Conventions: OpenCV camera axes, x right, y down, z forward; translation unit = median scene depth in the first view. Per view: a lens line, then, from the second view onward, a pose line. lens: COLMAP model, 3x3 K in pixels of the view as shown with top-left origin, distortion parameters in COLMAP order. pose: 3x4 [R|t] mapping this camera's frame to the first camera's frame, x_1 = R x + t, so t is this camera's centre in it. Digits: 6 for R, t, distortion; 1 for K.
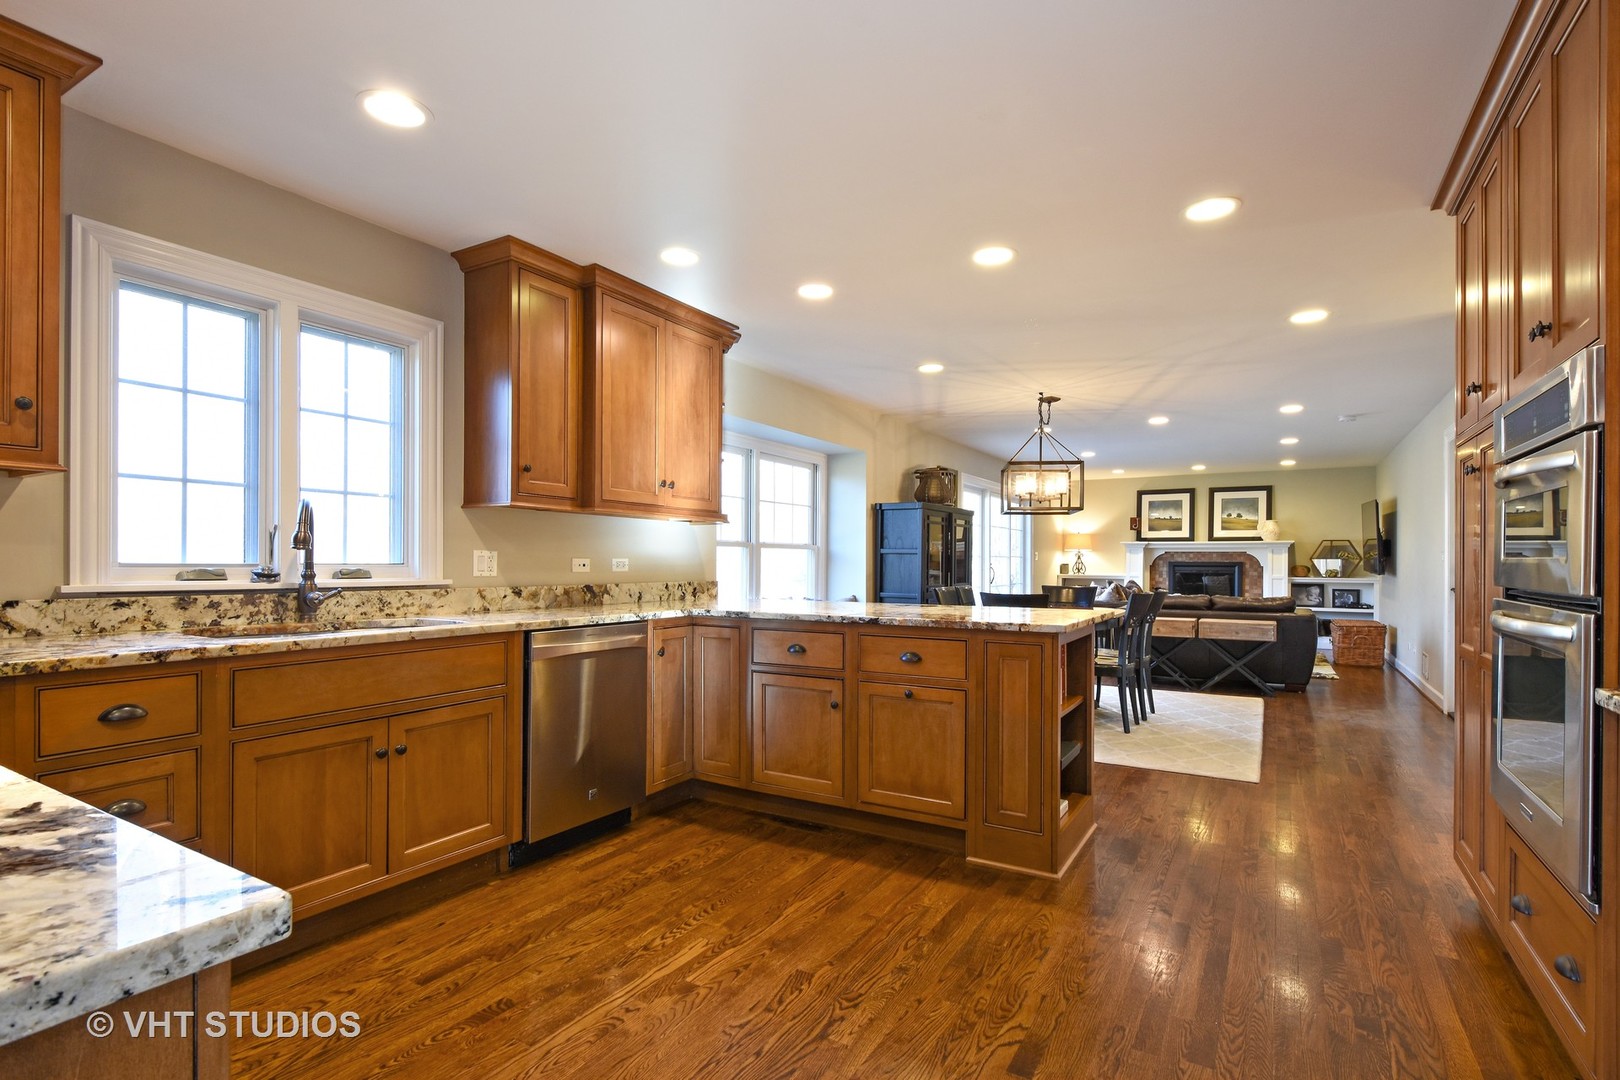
lens RADIAL K [[778.5, 0, 811.2], [0, 778.5, 562.0], [0, 0, 1]] dist [0.012203, 0.000332]
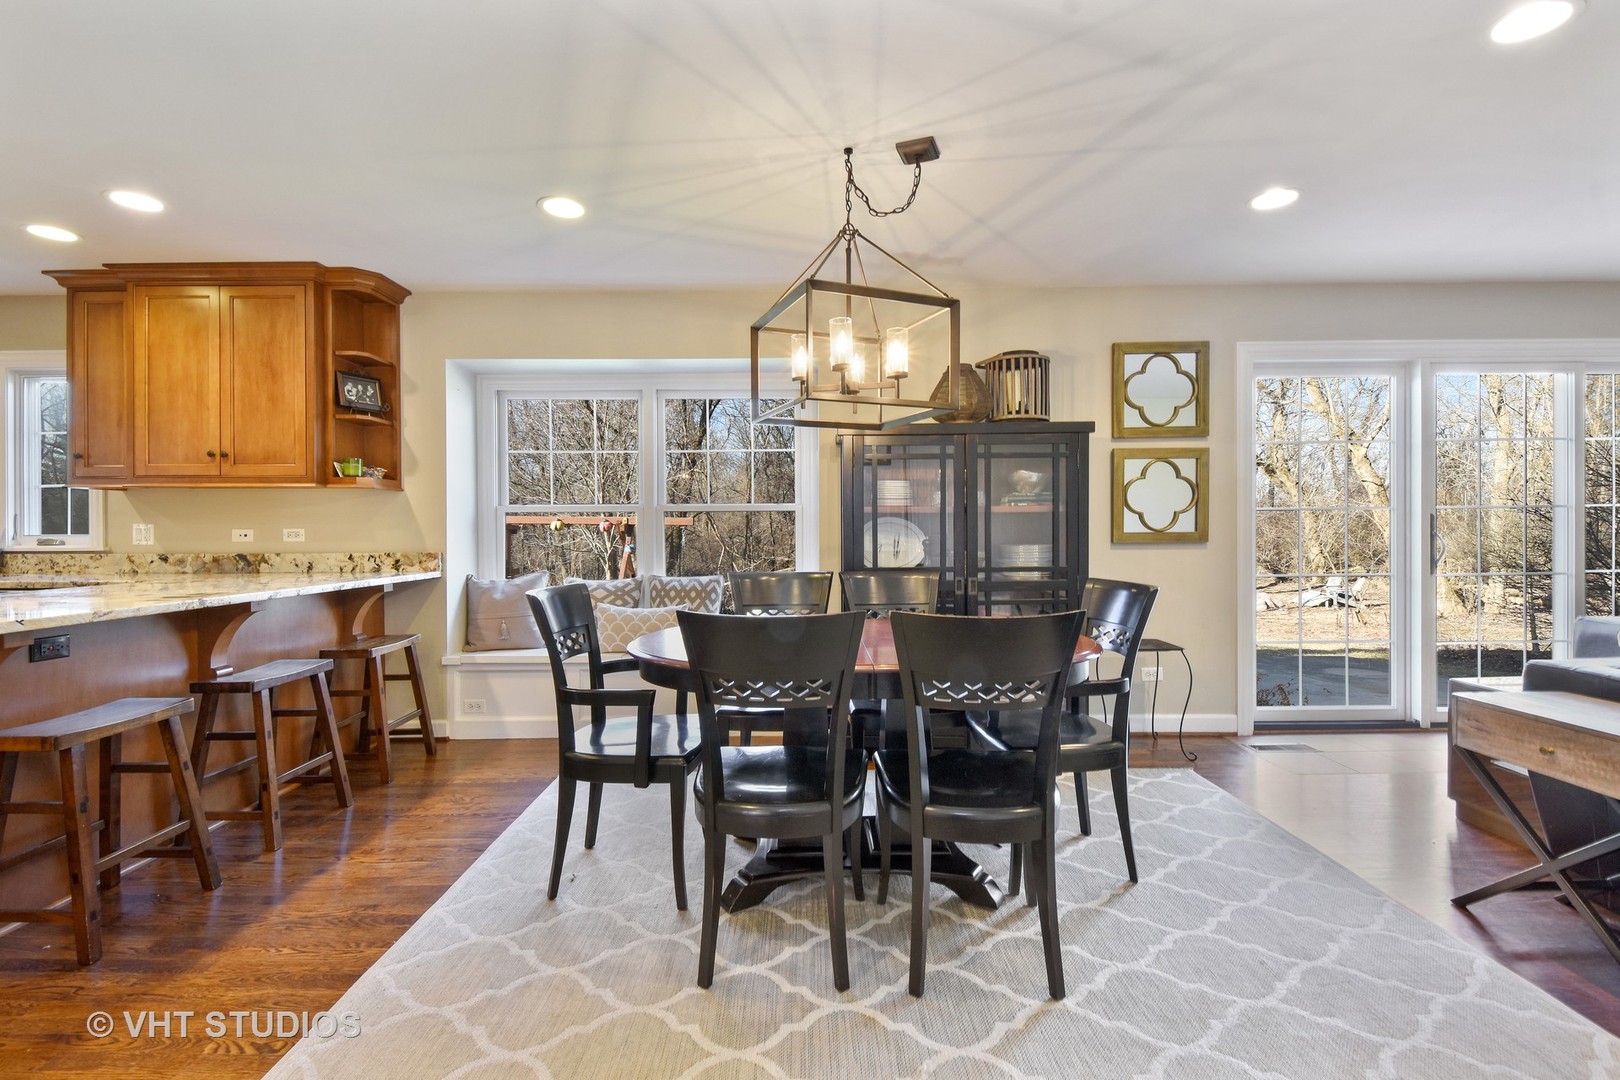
lens RADIAL K [[713.9, 0, 811.7], [0, 713.9, 532.8], [0, 0, 1]] dist [0.025133, -0.020411]
pose [[0.513789, -0.003914, -0.857908, 0.357098], [0.008806, 0.999961, 0.000711, 0.002442], [0.857871, -0.007920, 0.513804, 0.429069]]
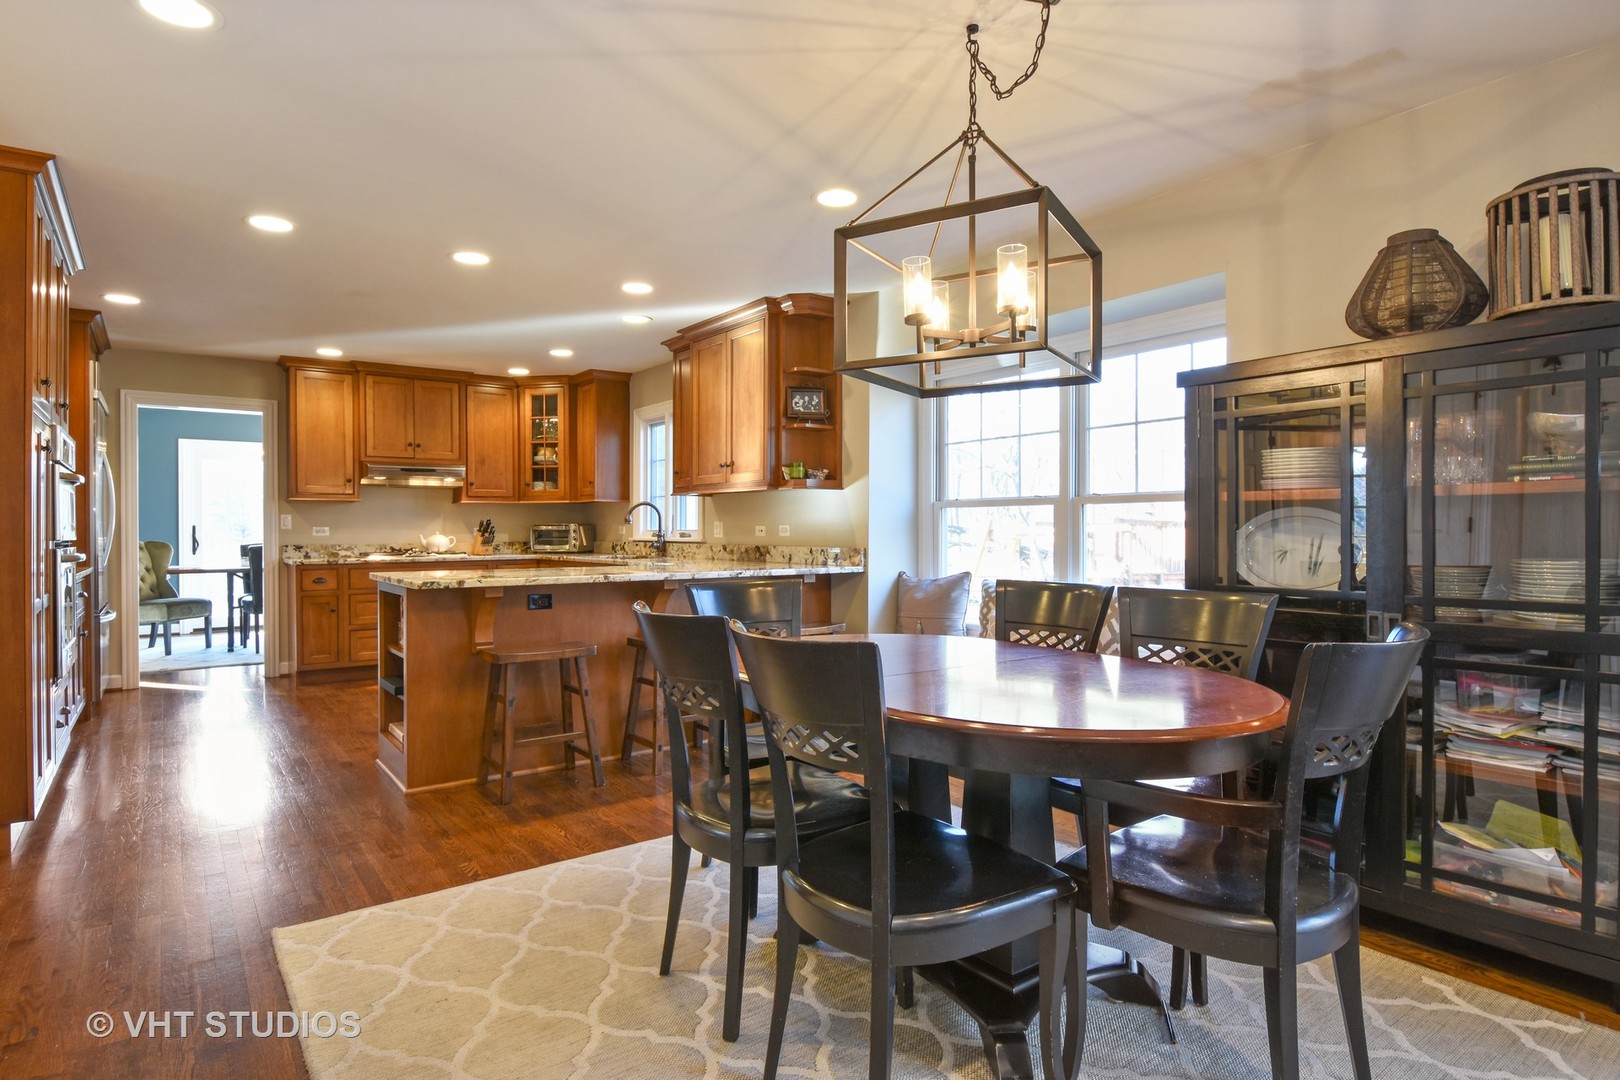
lens RADIAL K [[864.9, 0, 809.4], [0, 864.9, 535.6], [0, 0, 1]] dist [0.025573, -0.031419]
pose [[-0.383484, 0.001784, -0.923546, 0.377641], [0.000459, 0.999998, 0.001741, 0.003554], [0.923548, 0.000243, -0.383484, 0.603458]]
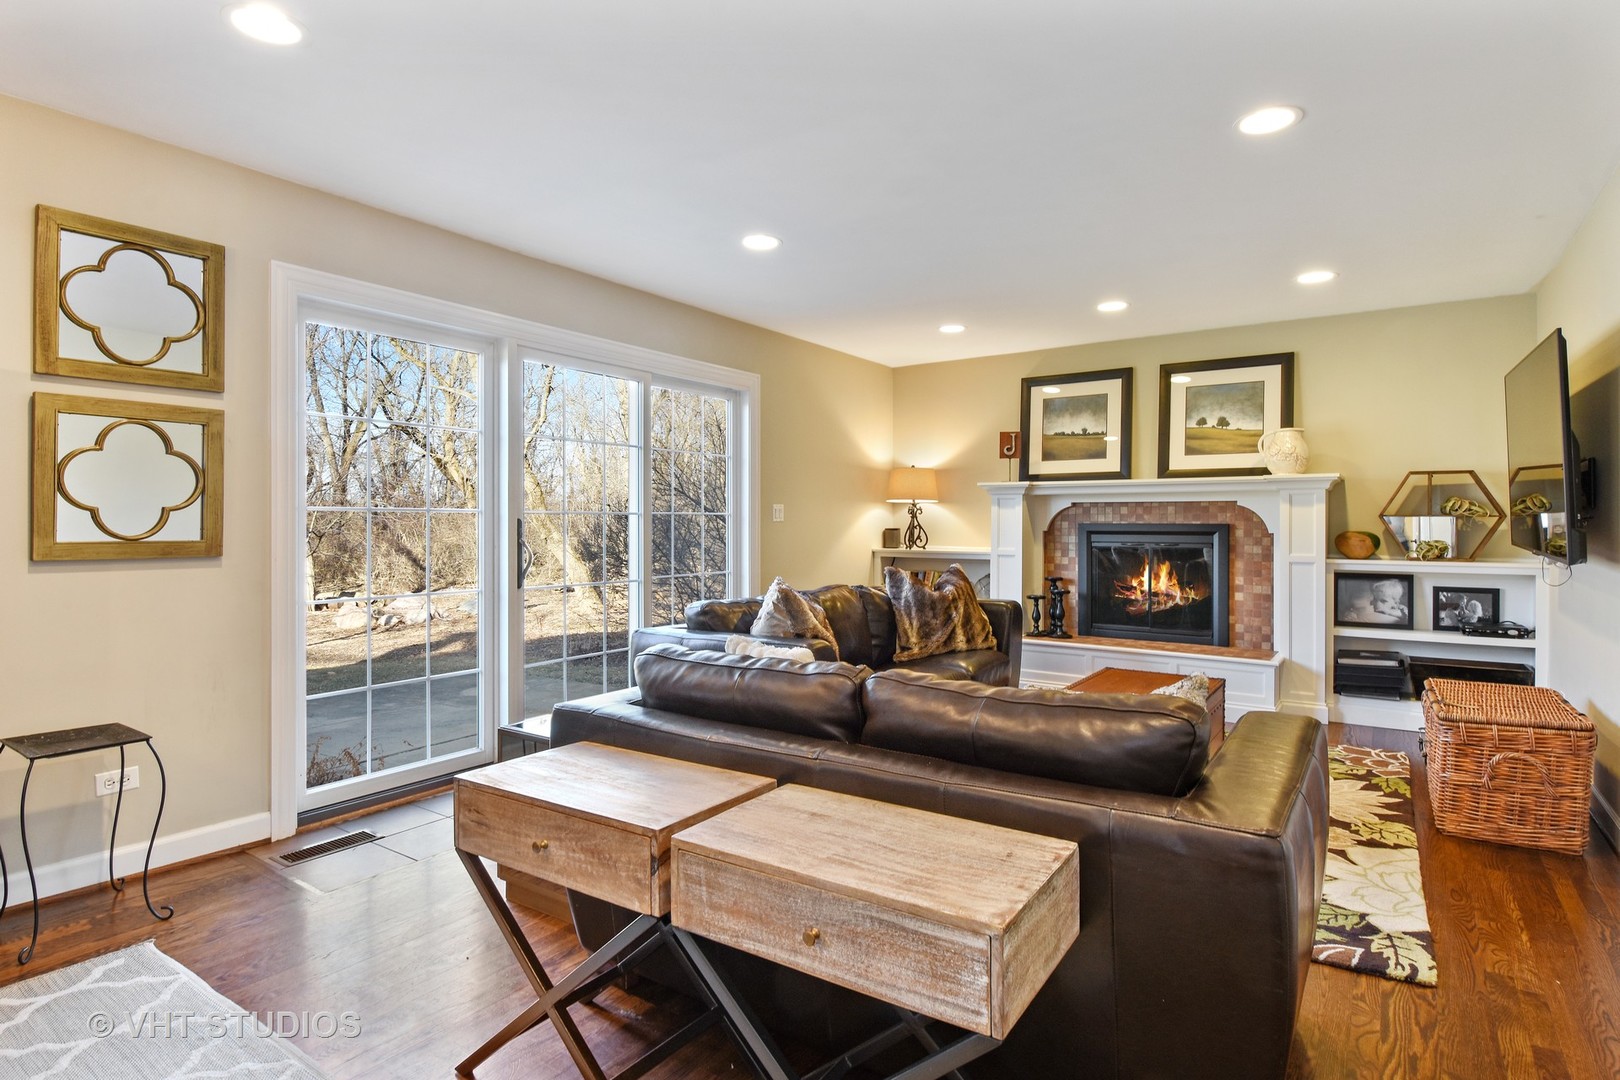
lens RADIAL K [[842.9, 0, 815.3], [0, 842.9, 525.7], [0, 0, 1]] dist [0.005051, -0.001905]
pose [[0.998323, -0.003183, -0.057807, 0.358101], [0.003277, 0.999993, 0.001518, -0.000680], [0.057802, -0.001705, 0.998327, 0.523022]]
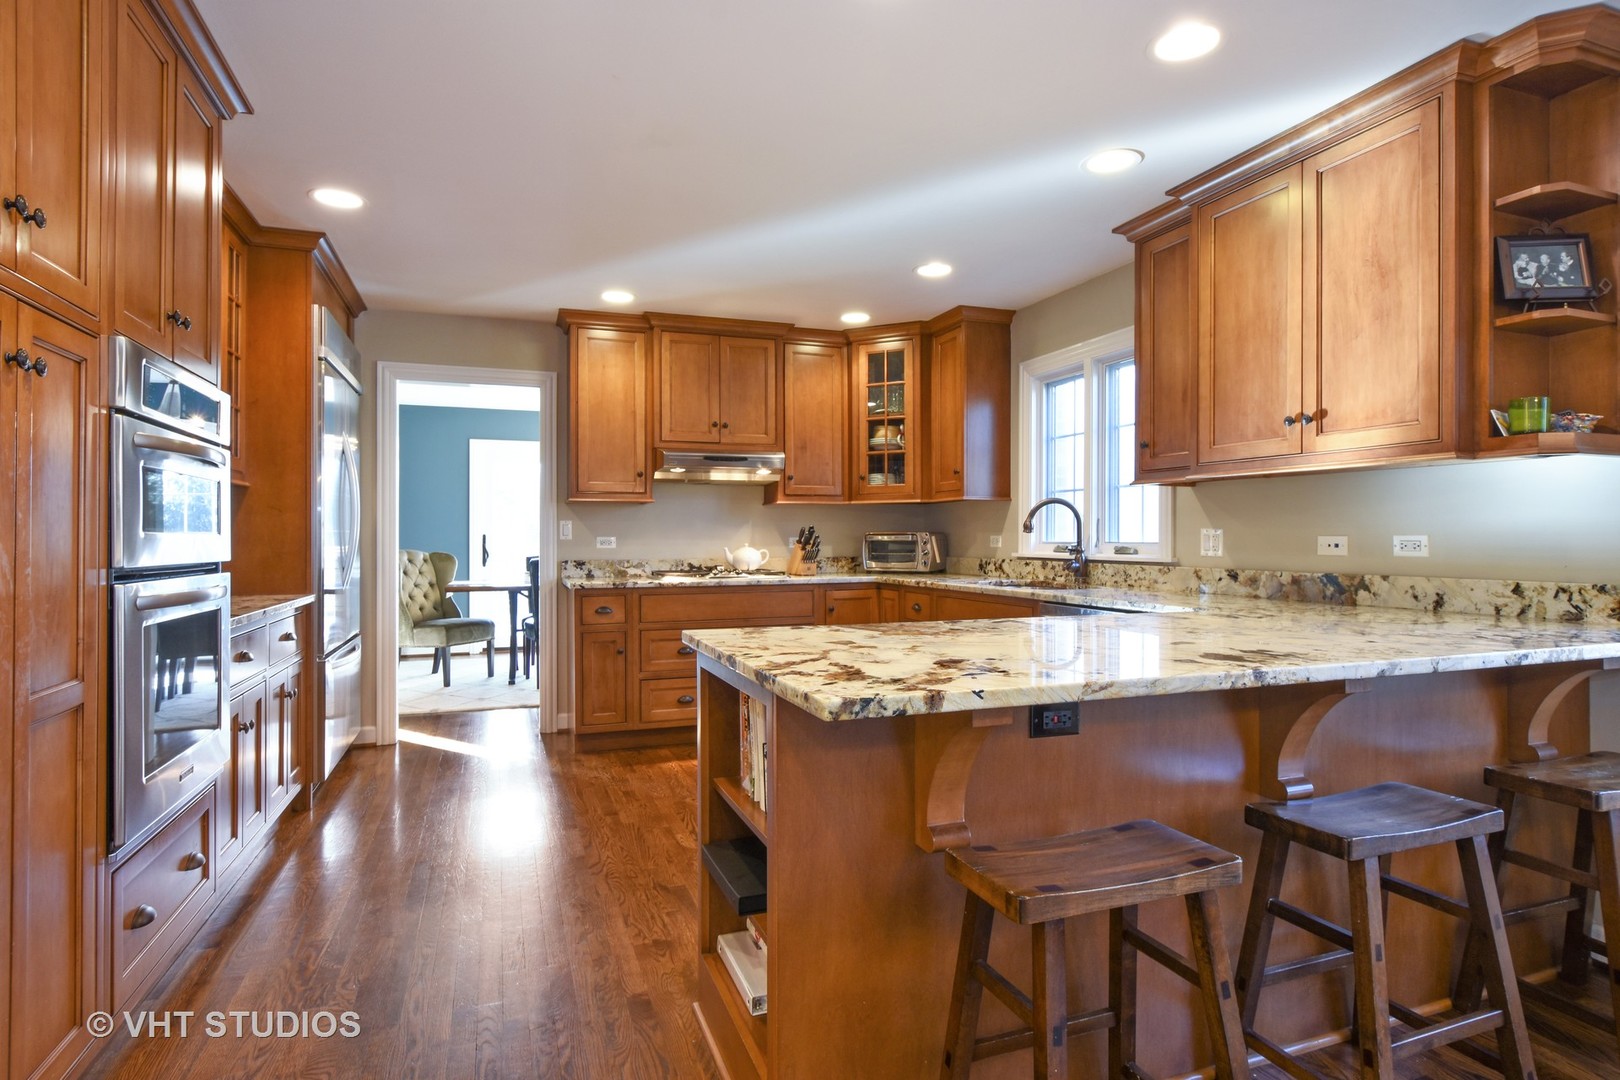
lens RADIAL K [[854.3, 0, 810.0], [0, 854.3, 540.0], [0, 0, 1]] dist [-0.004582, -0.000998]
pose [[-0.628317, -0.003561, -0.777950, 0.222061], [-0.002475, 0.999994, -0.002578, 0.000858], [0.777954, 0.000306, -0.628321, 0.411495]]
